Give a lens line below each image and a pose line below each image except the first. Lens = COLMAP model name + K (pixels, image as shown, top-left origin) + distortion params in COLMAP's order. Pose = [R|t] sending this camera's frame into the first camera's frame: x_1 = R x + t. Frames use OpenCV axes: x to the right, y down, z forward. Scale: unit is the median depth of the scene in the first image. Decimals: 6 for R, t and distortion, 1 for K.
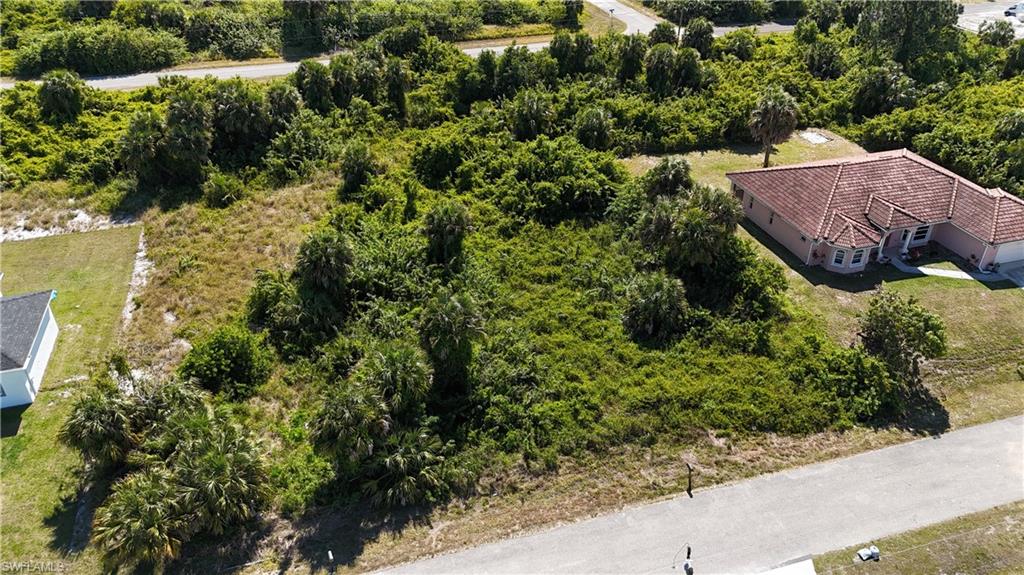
lens RADIAL K [[744.1, 0, 512.0], [0, 744.1, 287.5], [0, 0, 1]] dist [0.082056, -0.087937]
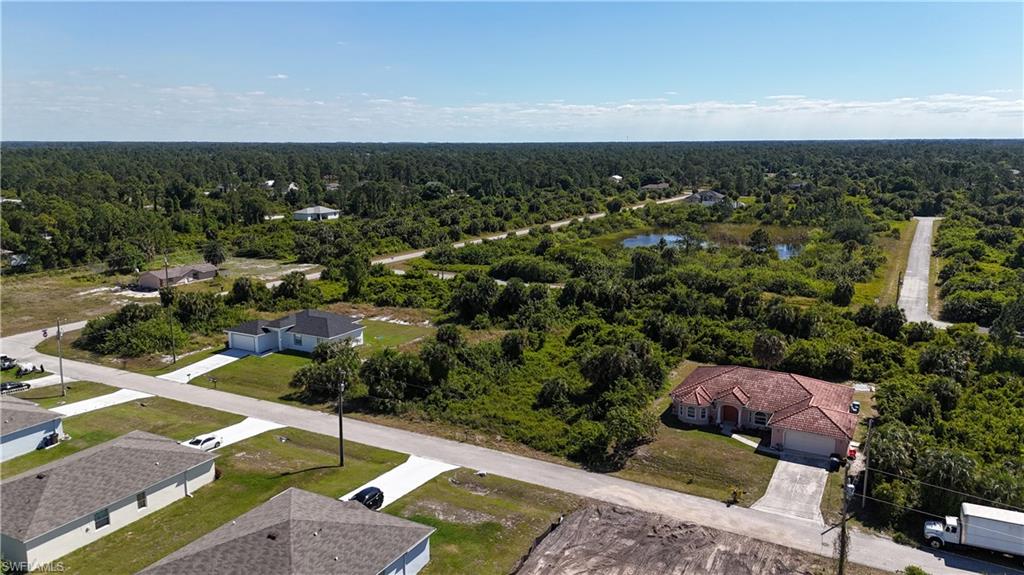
lens RADIAL K [[744.1, 0, 512.0], [0, 744.1, 287.5], [0, 0, 1]] dist [0.082056, -0.087937]
pose [[0.696754, 0.134475, -0.704593, 1.094413], [-0.382381, 0.900698, -0.206223, 0.162153], [0.606893, 0.413109, 0.678985, -0.317154]]
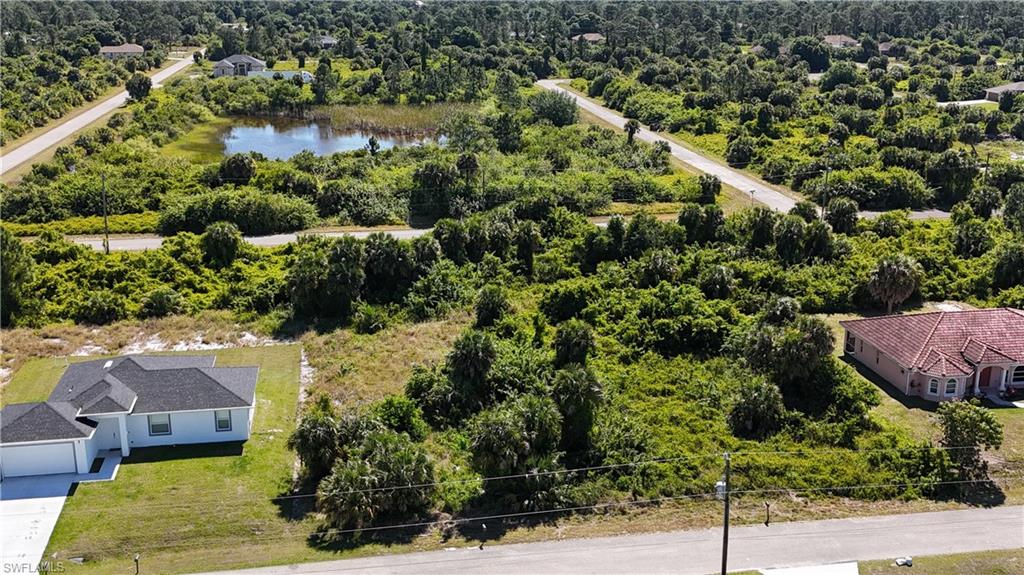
lens RADIAL K [[1072.9, 0, 512.0], [0, 1072.9, 287.5], [0, 0, 1]] dist [0.122209, -0.253989]
pose [[0.991336, 0.037820, -0.125791, 0.019550], [-0.071625, 0.958395, -0.276314, 0.264469], [0.110107, 0.282930, 0.952800, -0.531541]]
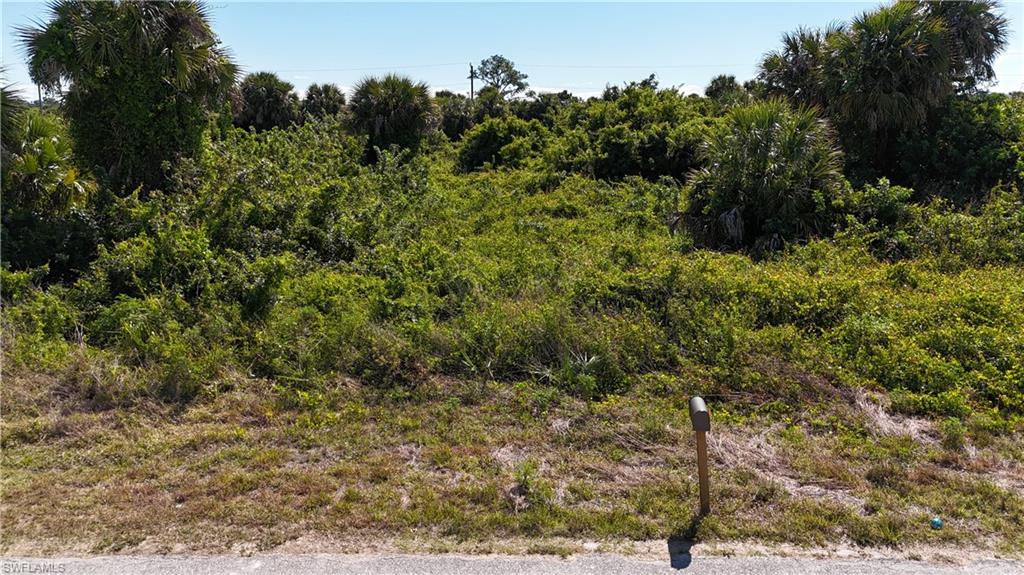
lens RADIAL K [[744.1, 0, 512.0], [0, 744.1, 287.5], [0, 0, 1]] dist [0.082056, -0.087937]
pose [[0.948779, 0.060210, -0.310151, 0.156832], [-0.162785, 0.934501, -0.316557, 0.174470], [0.270777, 0.350830, 0.896436, 0.505731]]
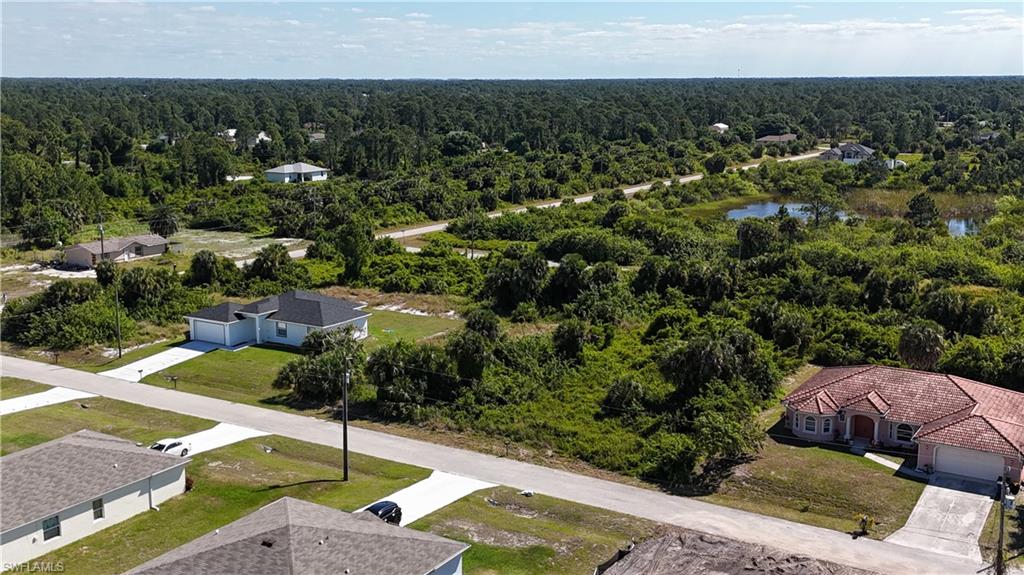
lens RADIAL K [[1072.9, 0, 512.0], [0, 1072.9, 287.5], [0, 0, 1]] dist [0.122209, -0.253989]
pose [[0.658142, 0.141512, -0.739475, 1.179565], [-0.402635, 0.896083, -0.186868, 0.229409], [0.636187, 0.420725, 0.646727, -0.377057]]
